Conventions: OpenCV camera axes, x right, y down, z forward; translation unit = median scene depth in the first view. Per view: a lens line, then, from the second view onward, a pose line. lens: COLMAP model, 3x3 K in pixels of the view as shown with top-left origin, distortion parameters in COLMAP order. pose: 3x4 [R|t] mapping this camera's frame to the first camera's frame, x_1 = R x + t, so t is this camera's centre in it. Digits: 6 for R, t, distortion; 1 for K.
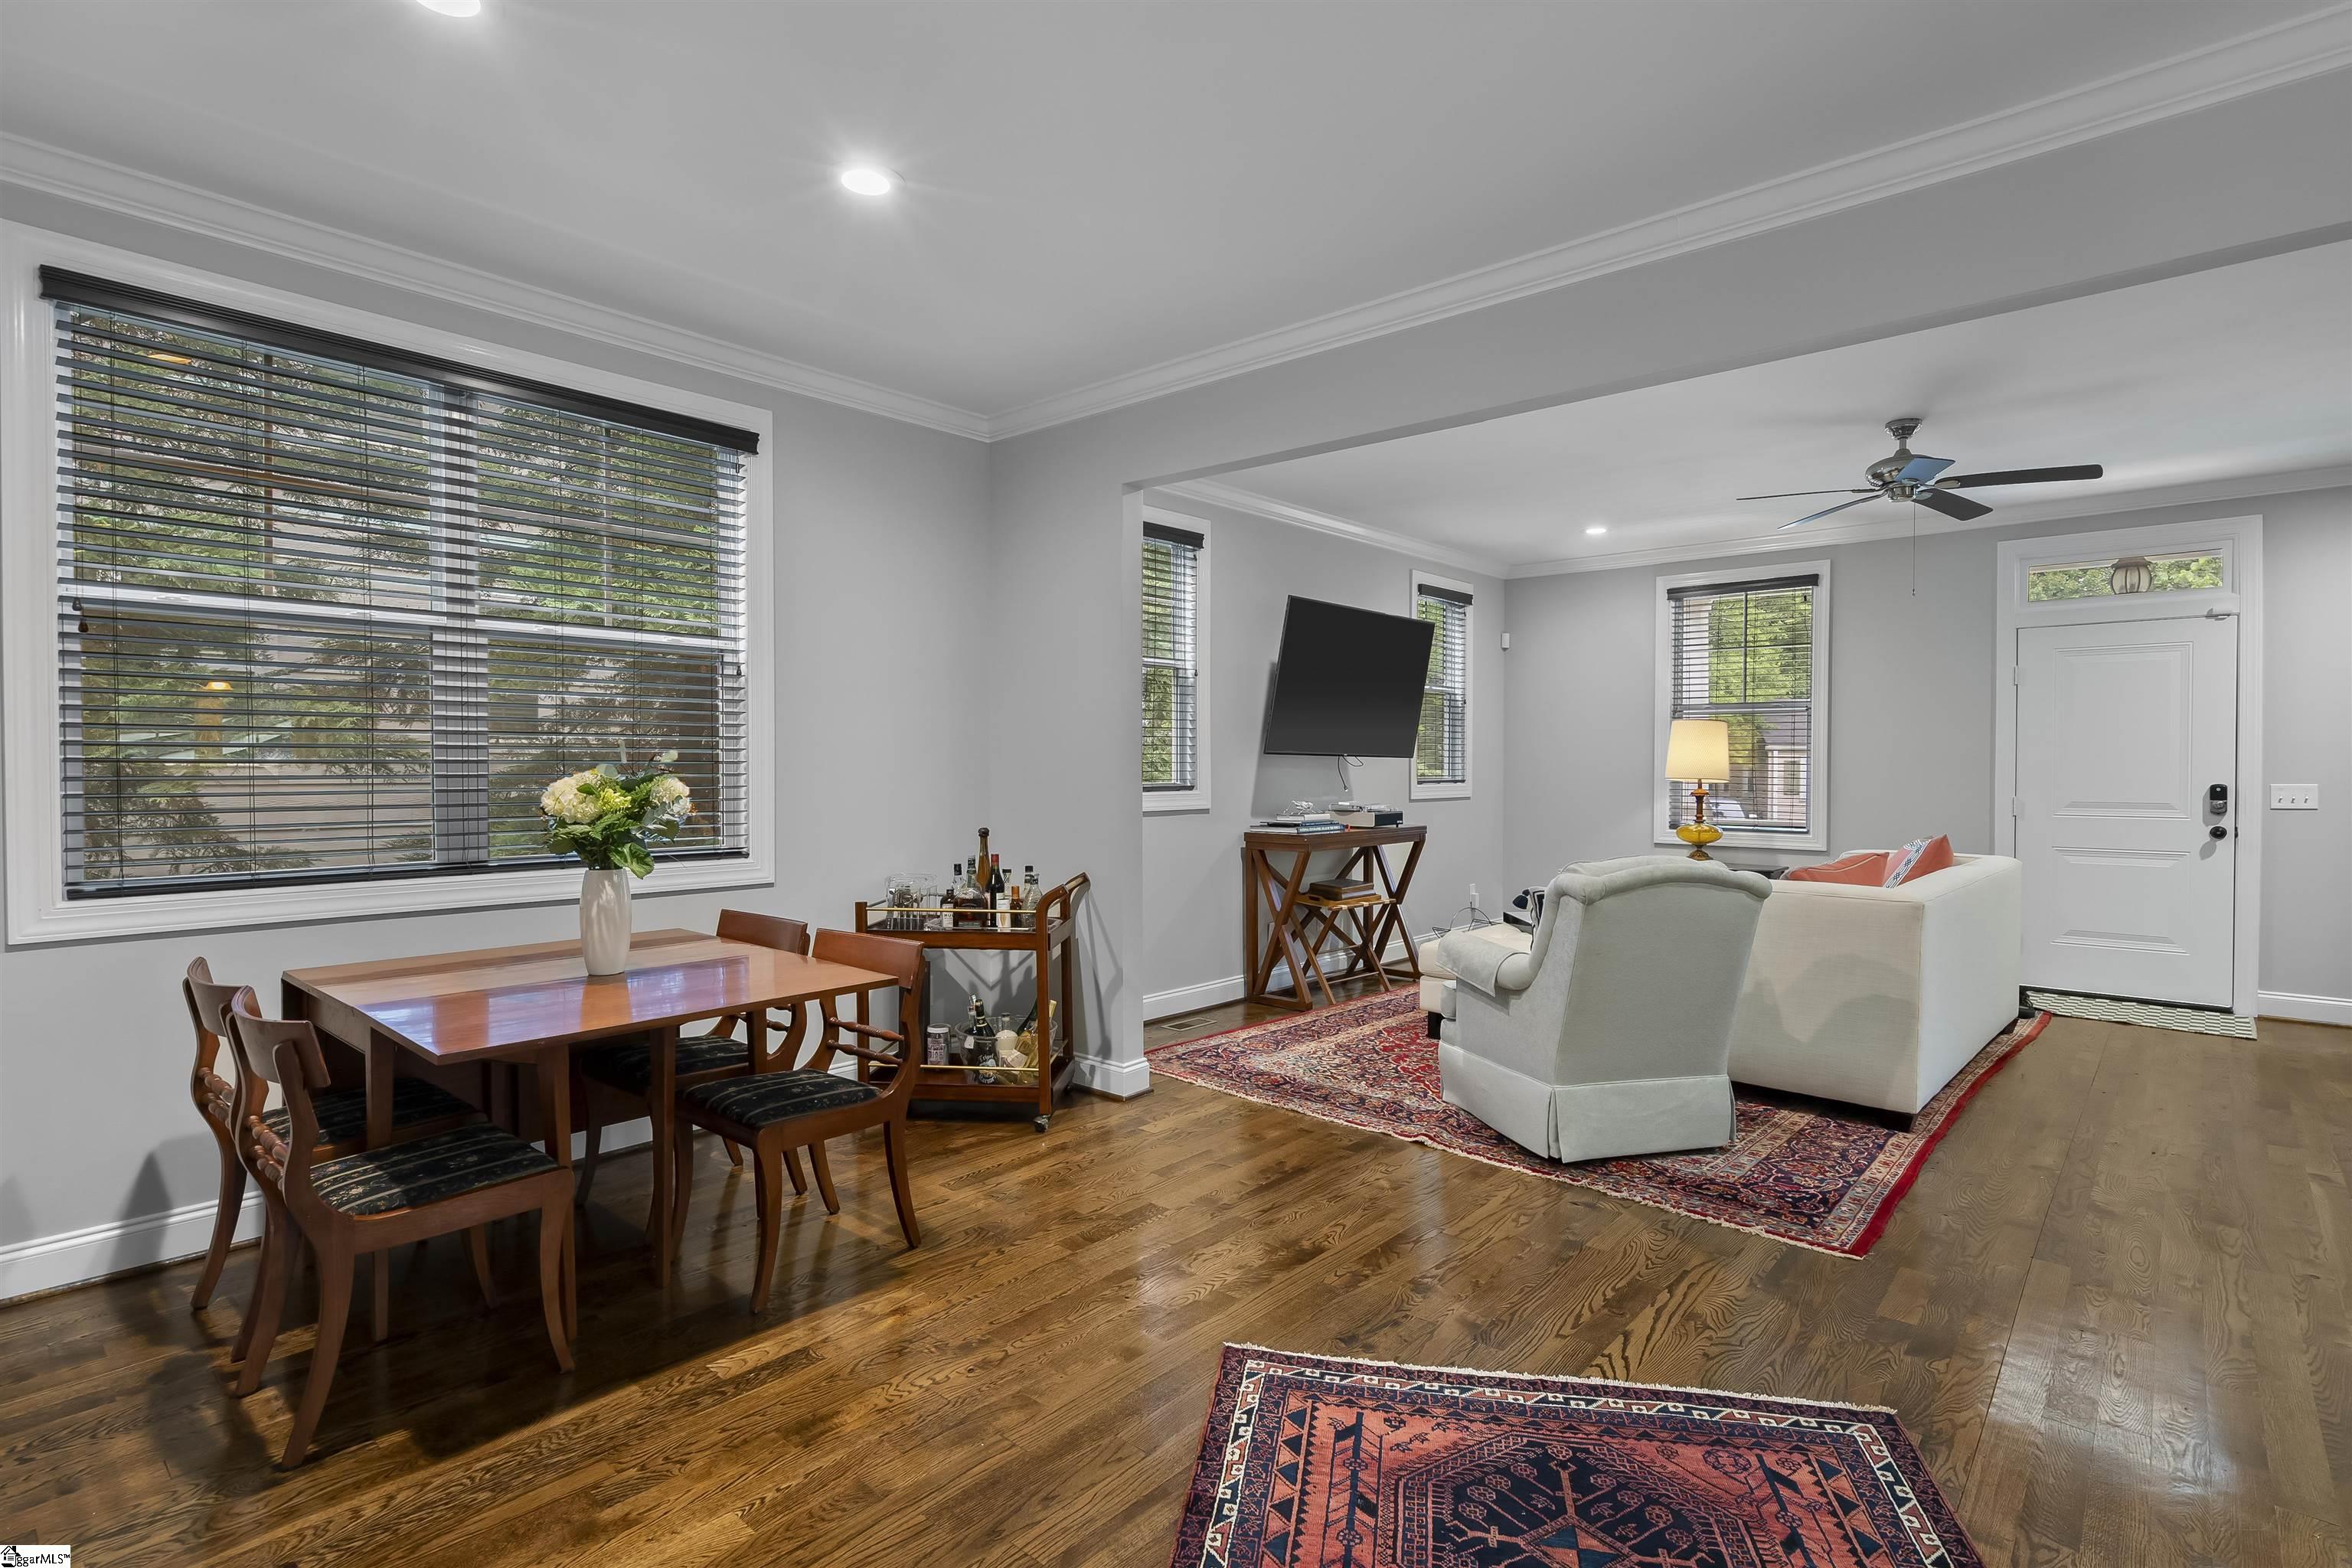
lens RADIAL K [[1147.2, 0, 1172.3], [0, 1147.2, 786.4], [0, 0, 1]] dist [0.001244, 0.000743]
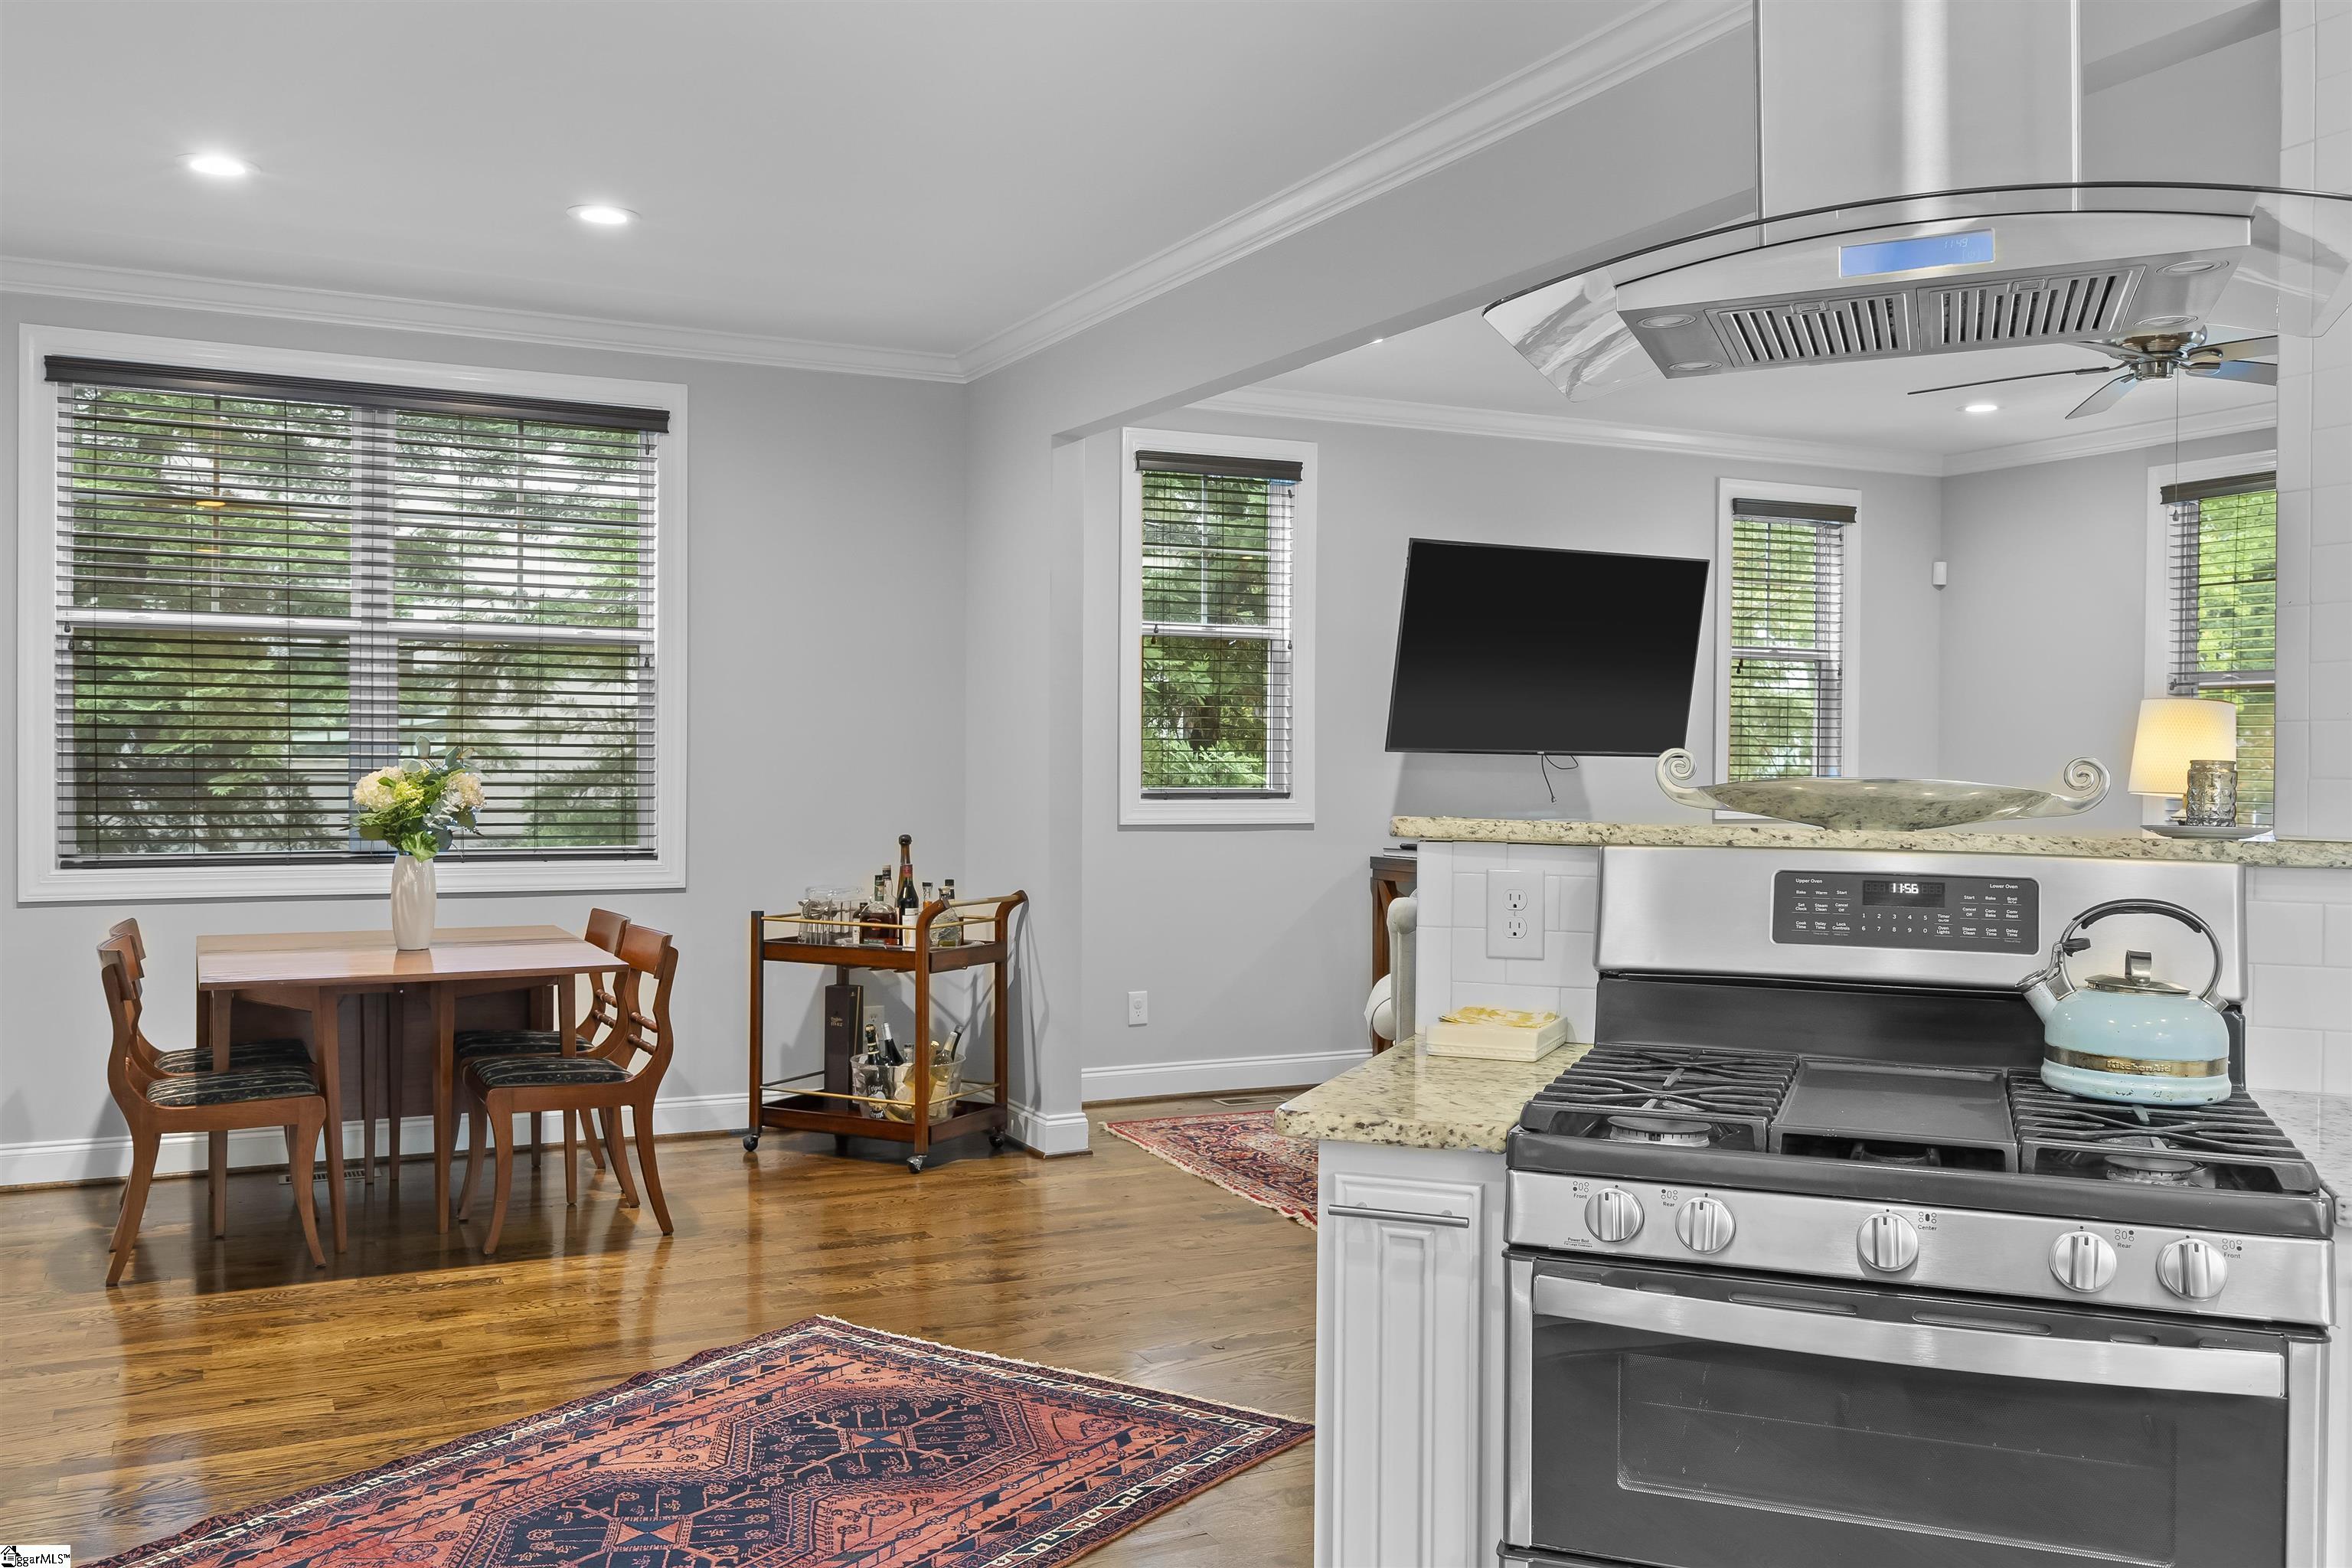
lens RADIAL K [[1955.3, 0, 1174.5], [0, 1955.3, 790.3], [0, 0, 1]] dist [0.012441, -0.015989]
pose [[0.927611, 0.011562, -0.373368, 0.534961], [-0.013628, 0.999903, -0.002895, 0.003098], [0.373298, 0.007774, 0.927679, -0.287405]]
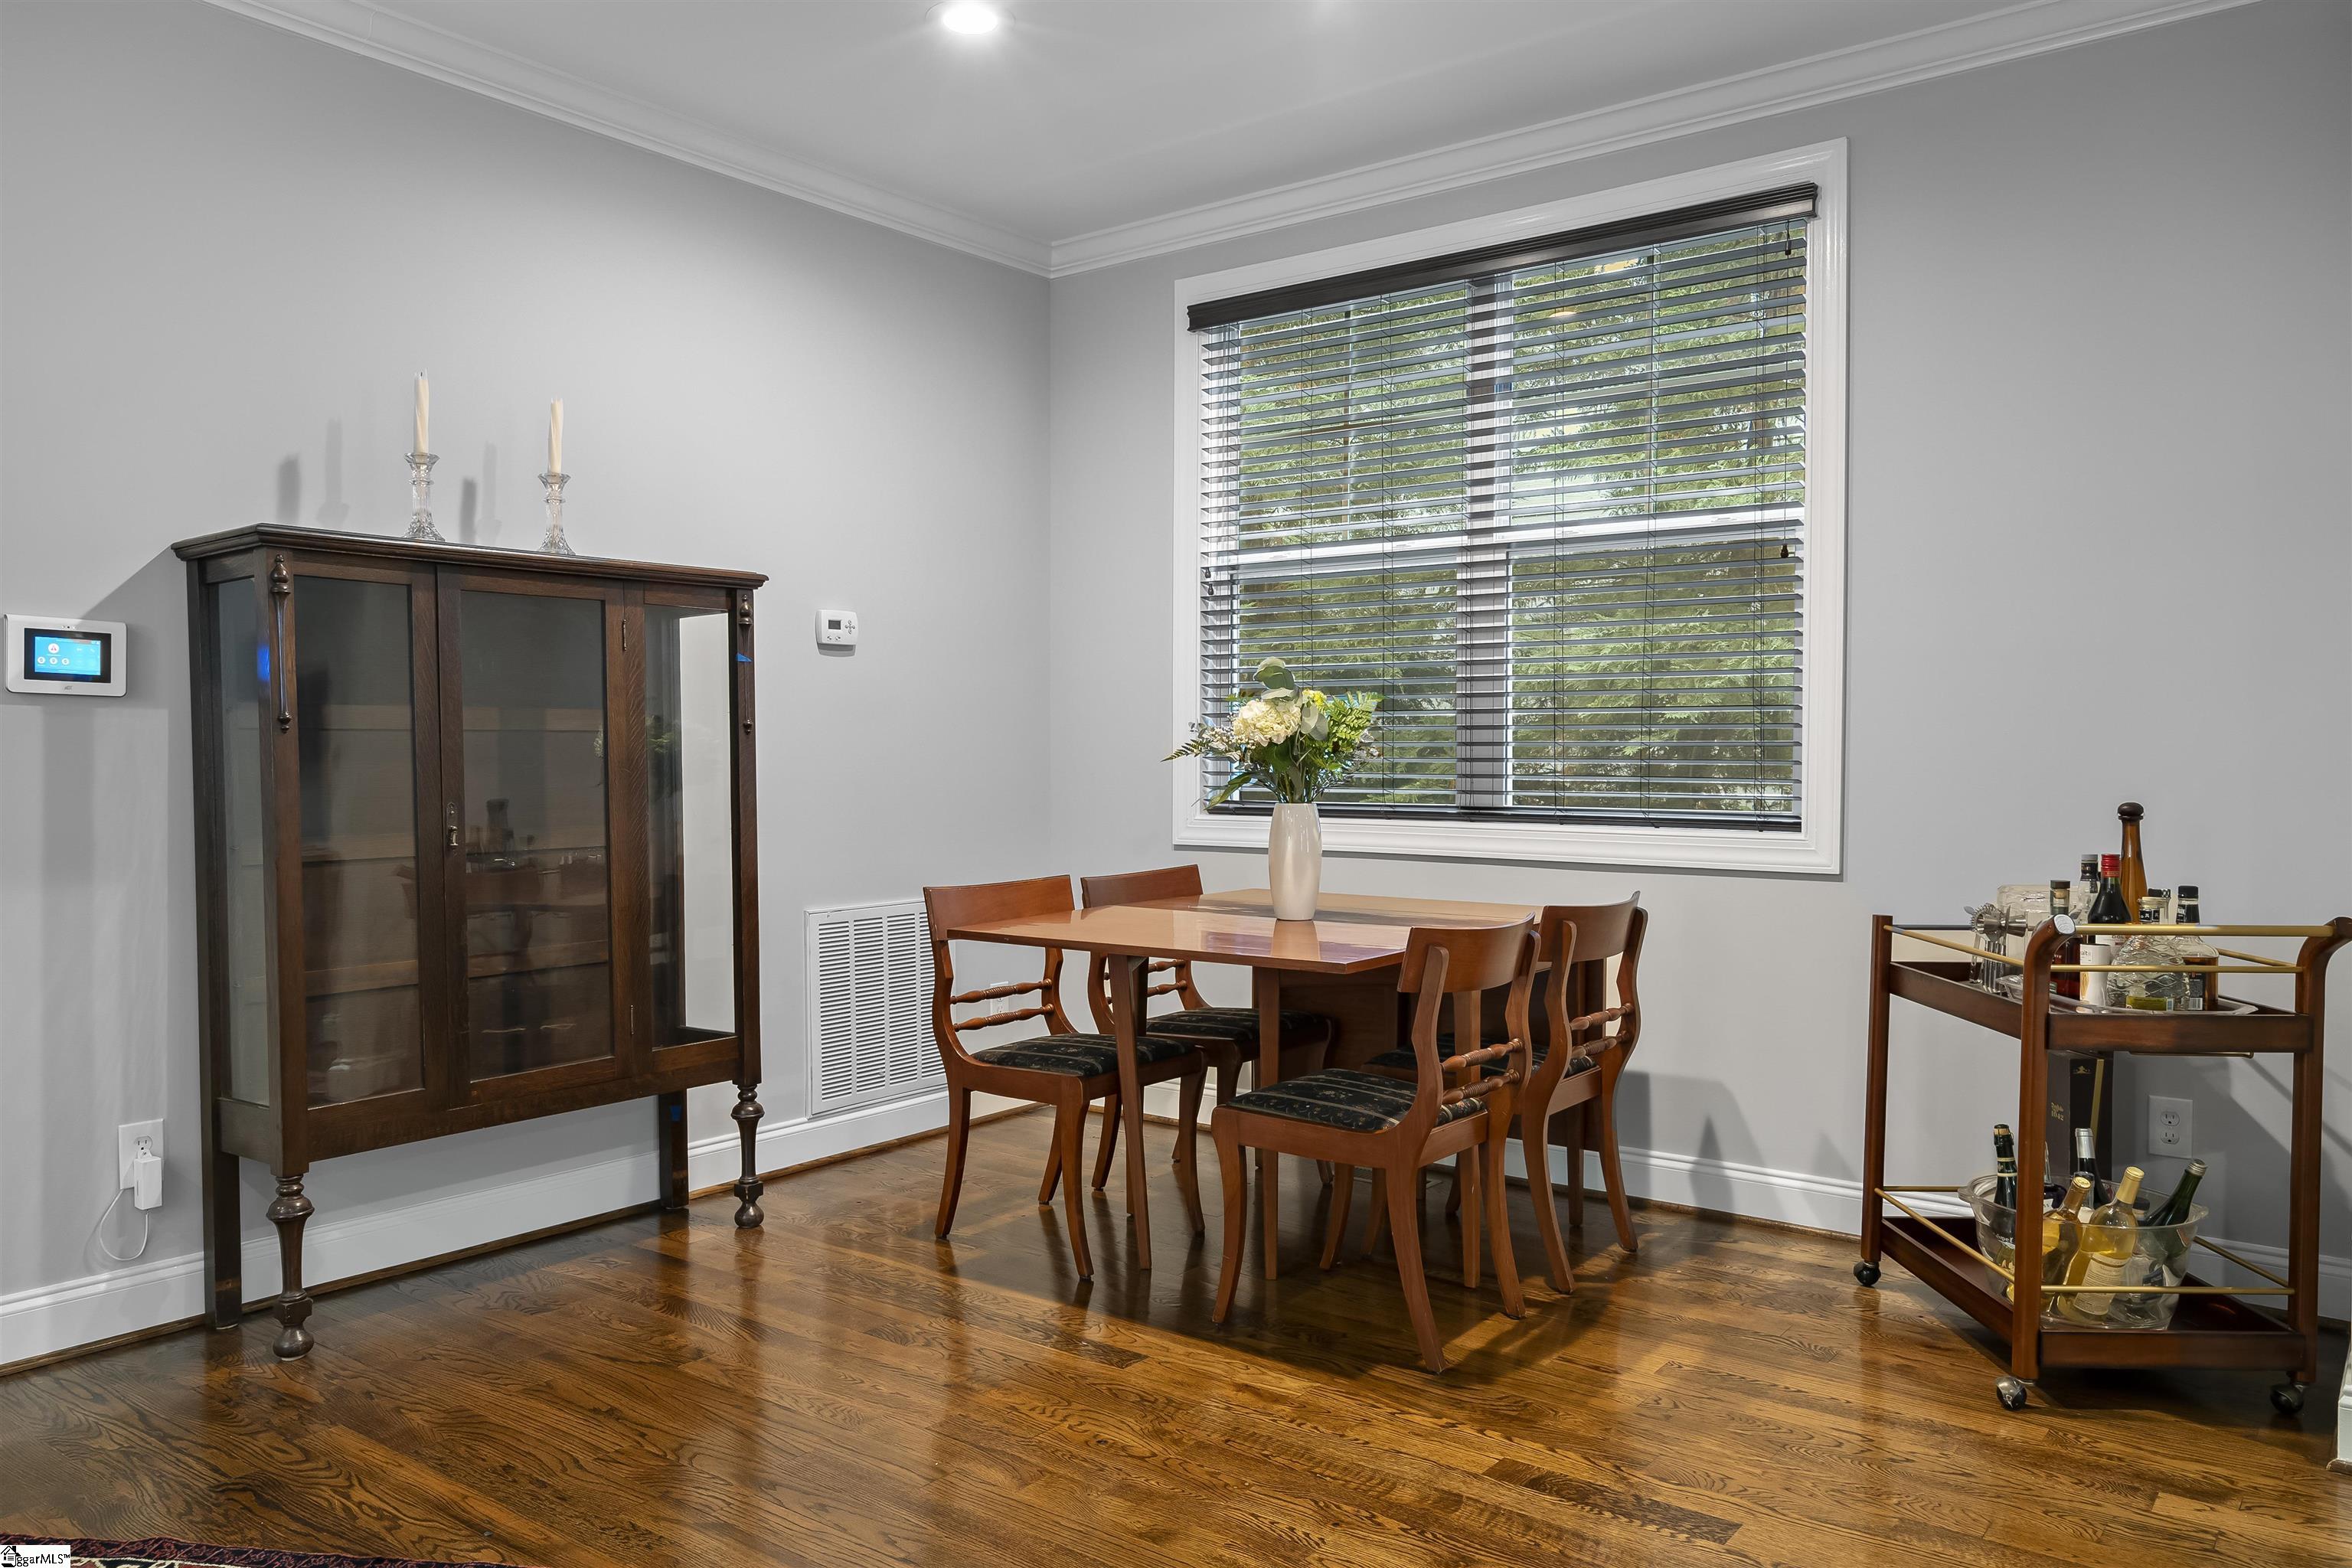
lens RADIAL K [[1657.6, 0, 1169.5], [0, 1657.6, 792.6], [0, 0, 1]] dist [-0.004313, -0.000220]
pose [[0.075494, 0.023050, -0.996880, 0.472826], [-0.021260, 0.999543, 0.021502, 0.023011], [0.996920, 0.019571, 0.075949, 0.482619]]
